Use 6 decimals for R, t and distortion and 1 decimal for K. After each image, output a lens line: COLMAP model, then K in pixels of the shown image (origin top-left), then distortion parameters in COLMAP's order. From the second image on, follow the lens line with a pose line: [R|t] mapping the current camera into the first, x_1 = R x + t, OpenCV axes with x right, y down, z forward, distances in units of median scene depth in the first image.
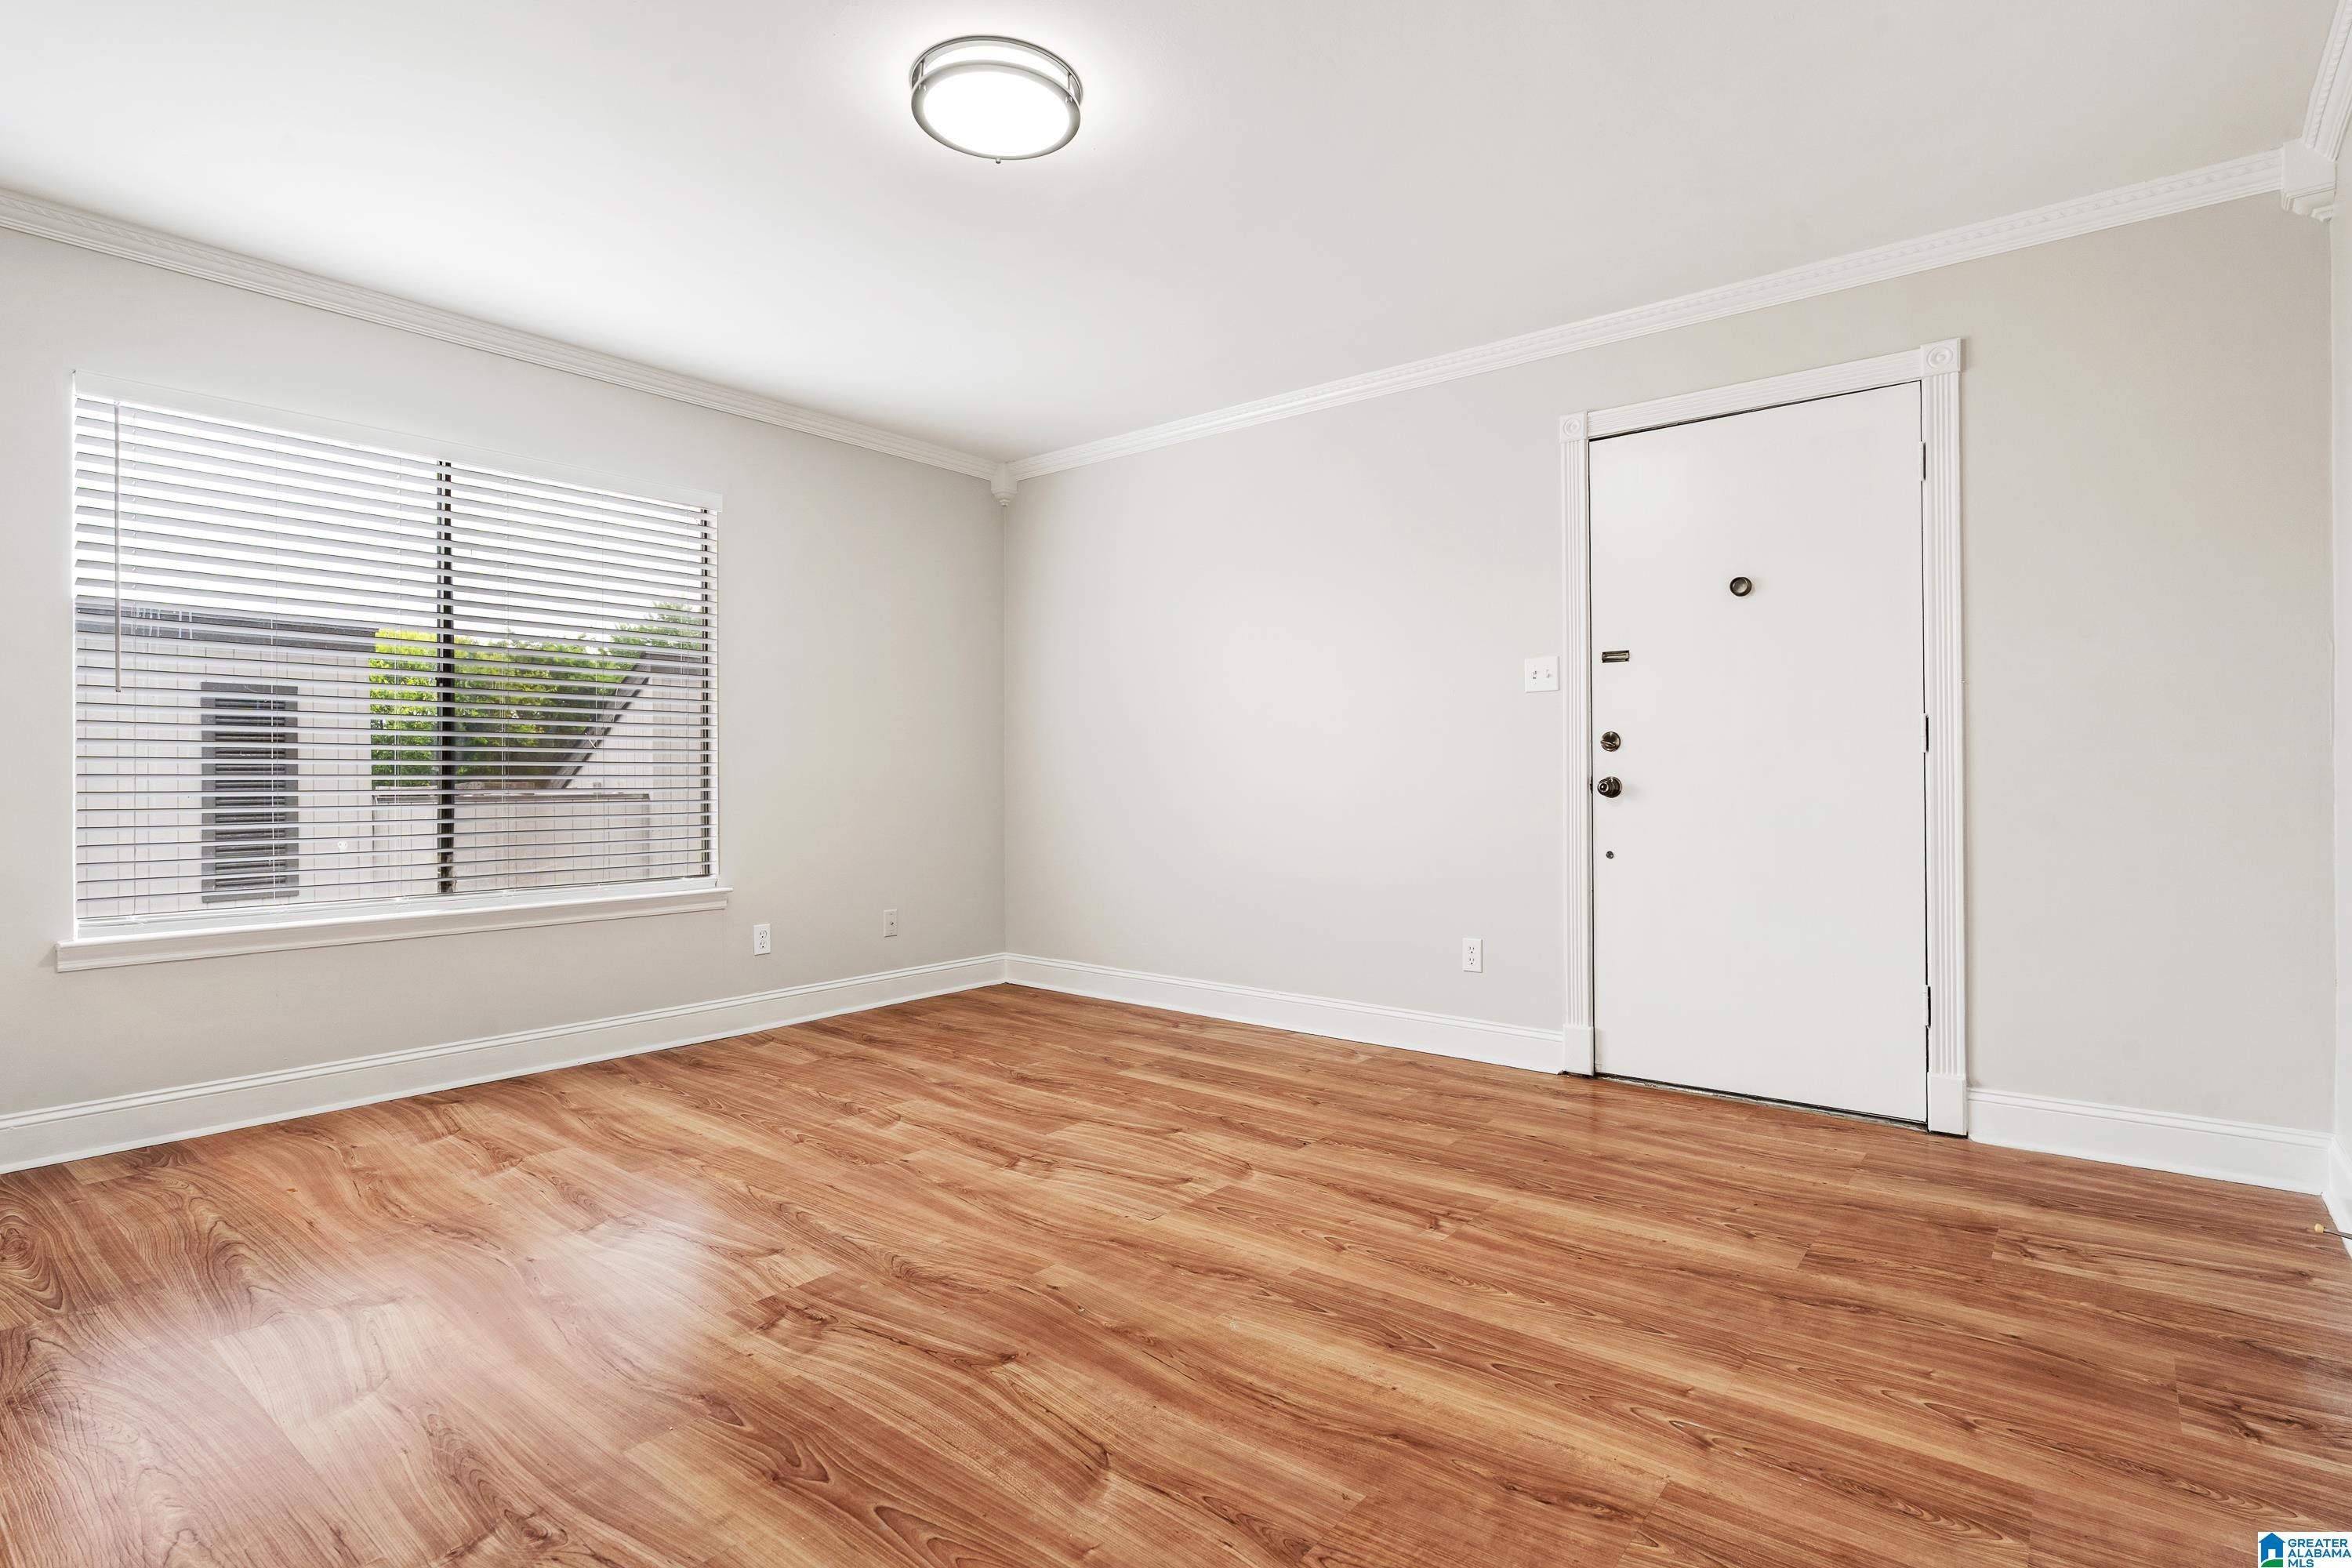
lens RADIAL K [[1161.0, 0, 1176.0], [0, 1161.0, 784.0], [0, 0, 1]] dist [-0.012496, 0.004932]
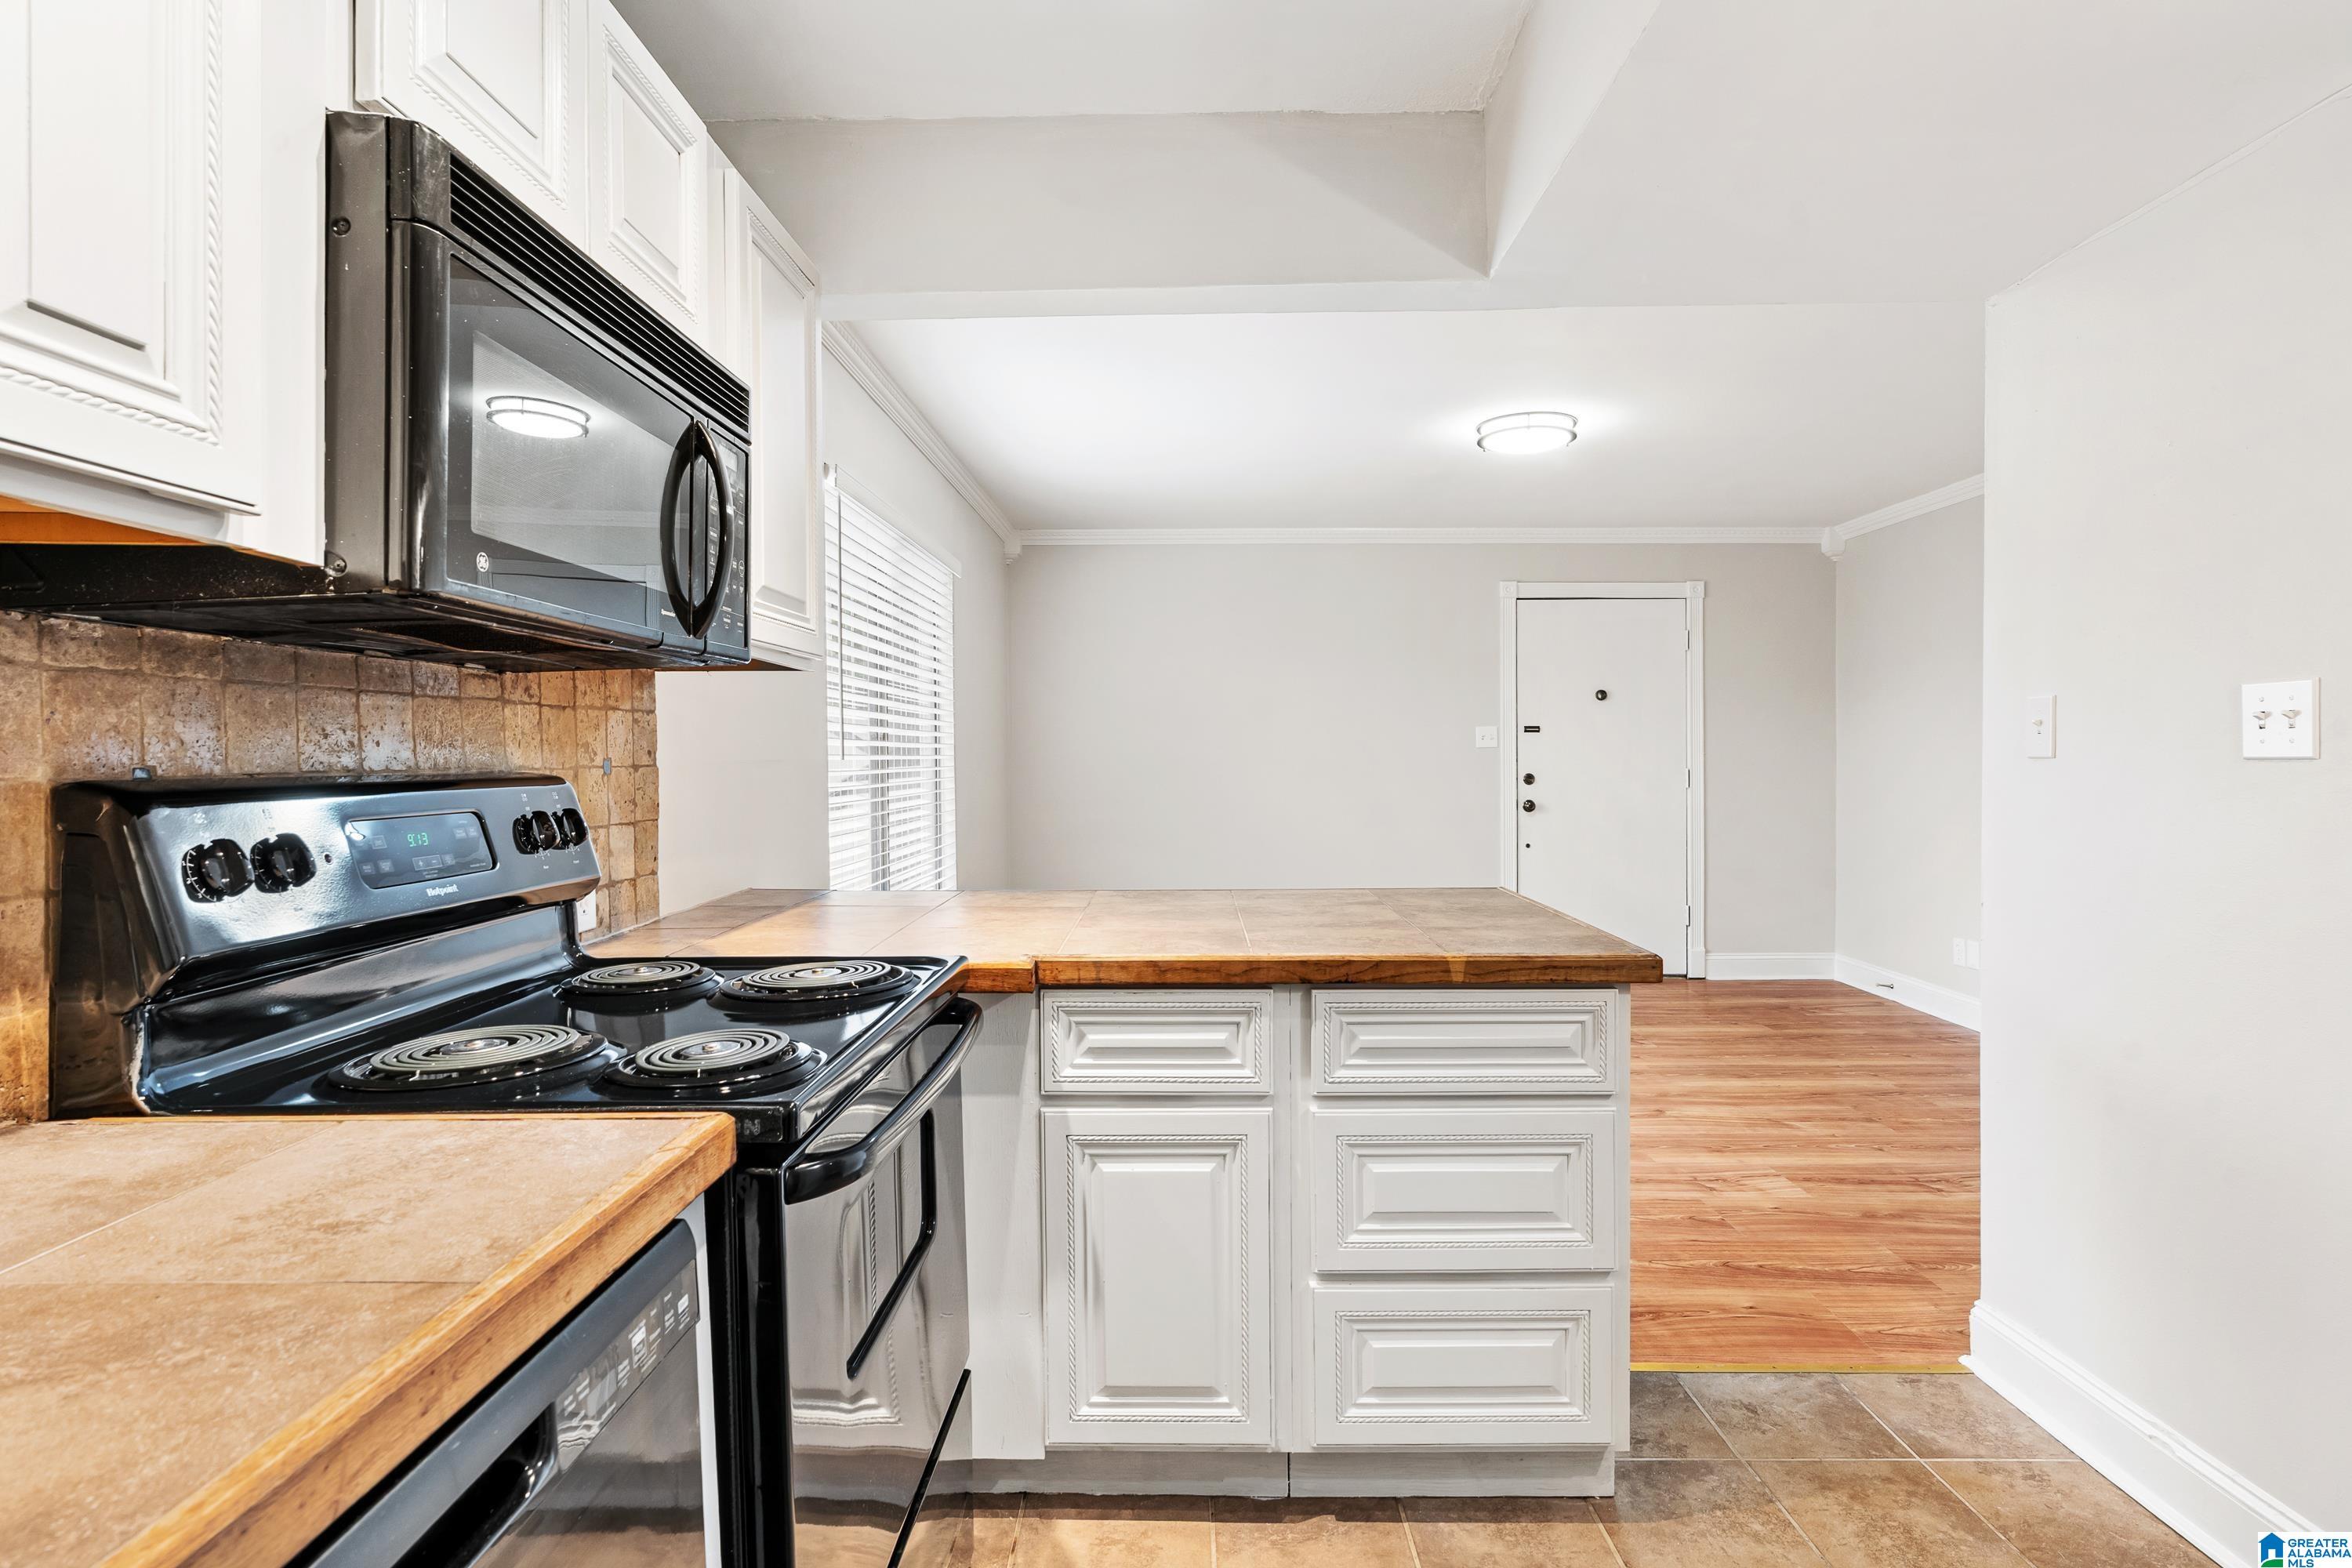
lens RADIAL K [[1213.4, 0, 1176.0], [0, 1213.4, 784.0], [0, 0, 1]] dist [-0.000749, 0.000240]
pose [[0.784878, -0.015885, 0.619447, -1.490249], [0.003471, 0.999768, 0.021240, -0.090754], [-0.619641, -0.014521, 0.784751, -0.099431]]
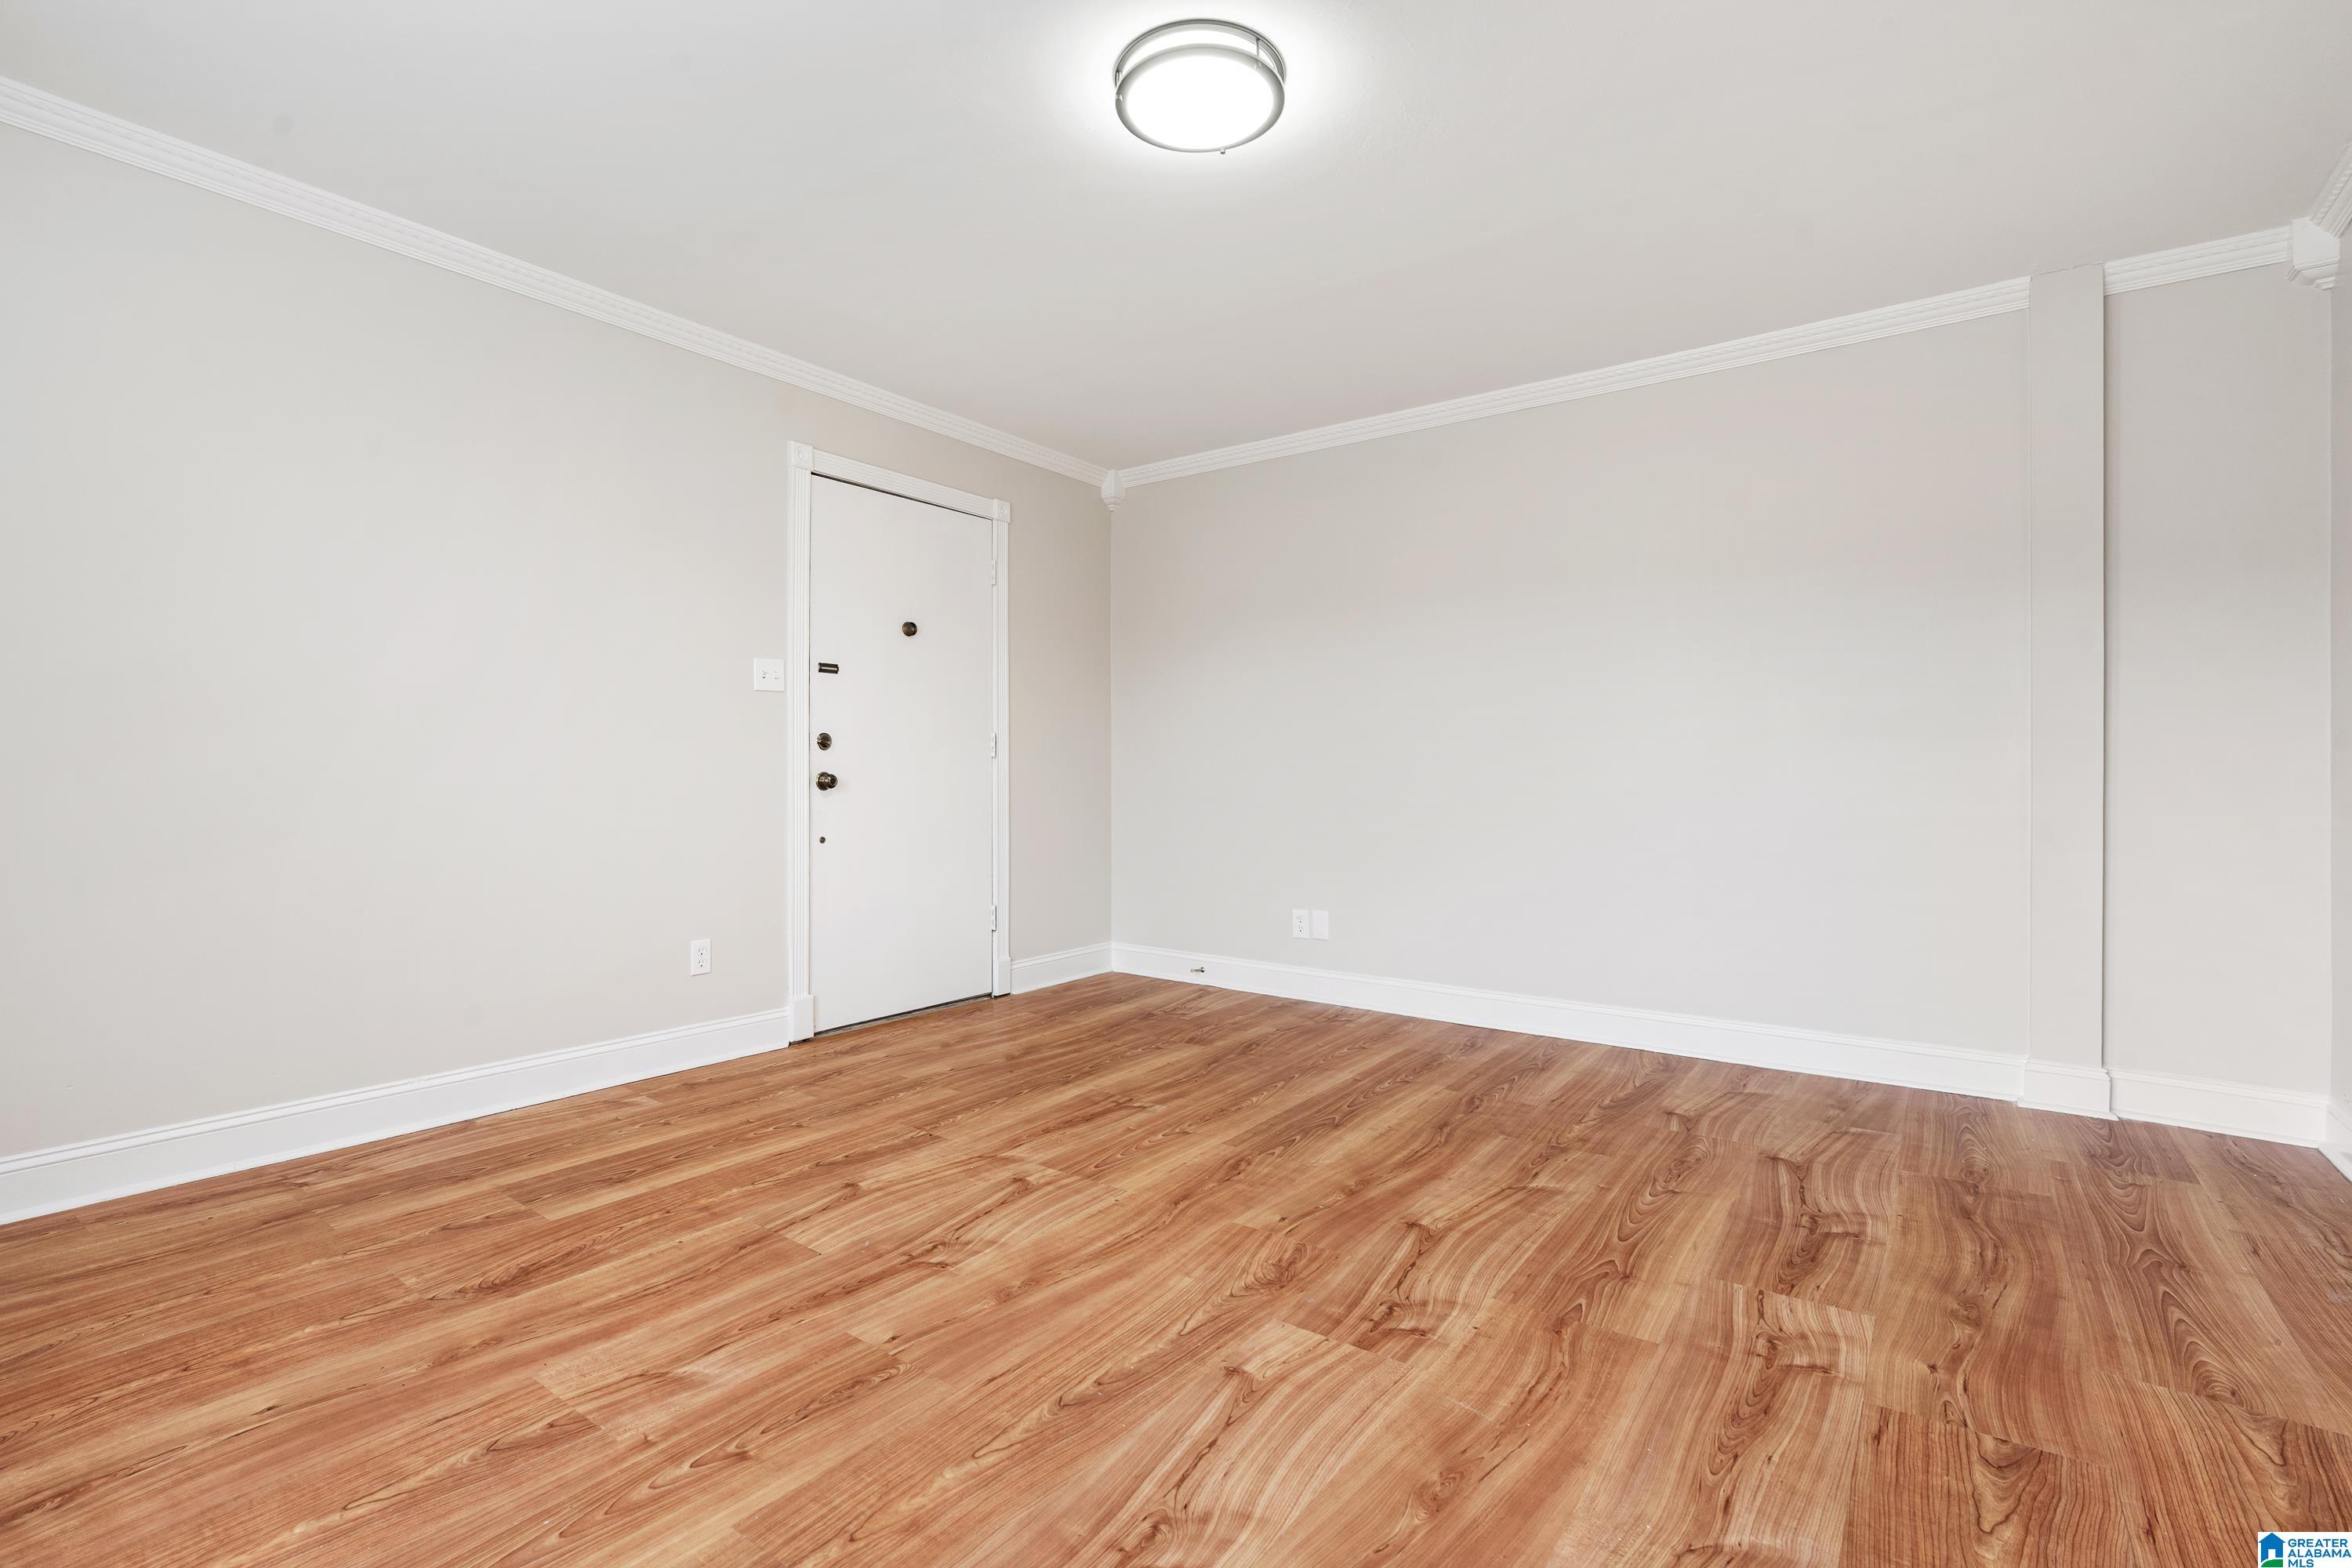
lens RADIAL K [[1070.2, 0, 1178.9], [0, 1070.2, 775.2], [0, 0, 1]] dist [-0.012664, 0.005428]
pose [[-0.048405, -0.001978, 0.998826, -0.923055], [0.002154, 0.999996, 0.002084, -0.006148], [-0.998825, 0.002253, -0.048401, 0.920381]]
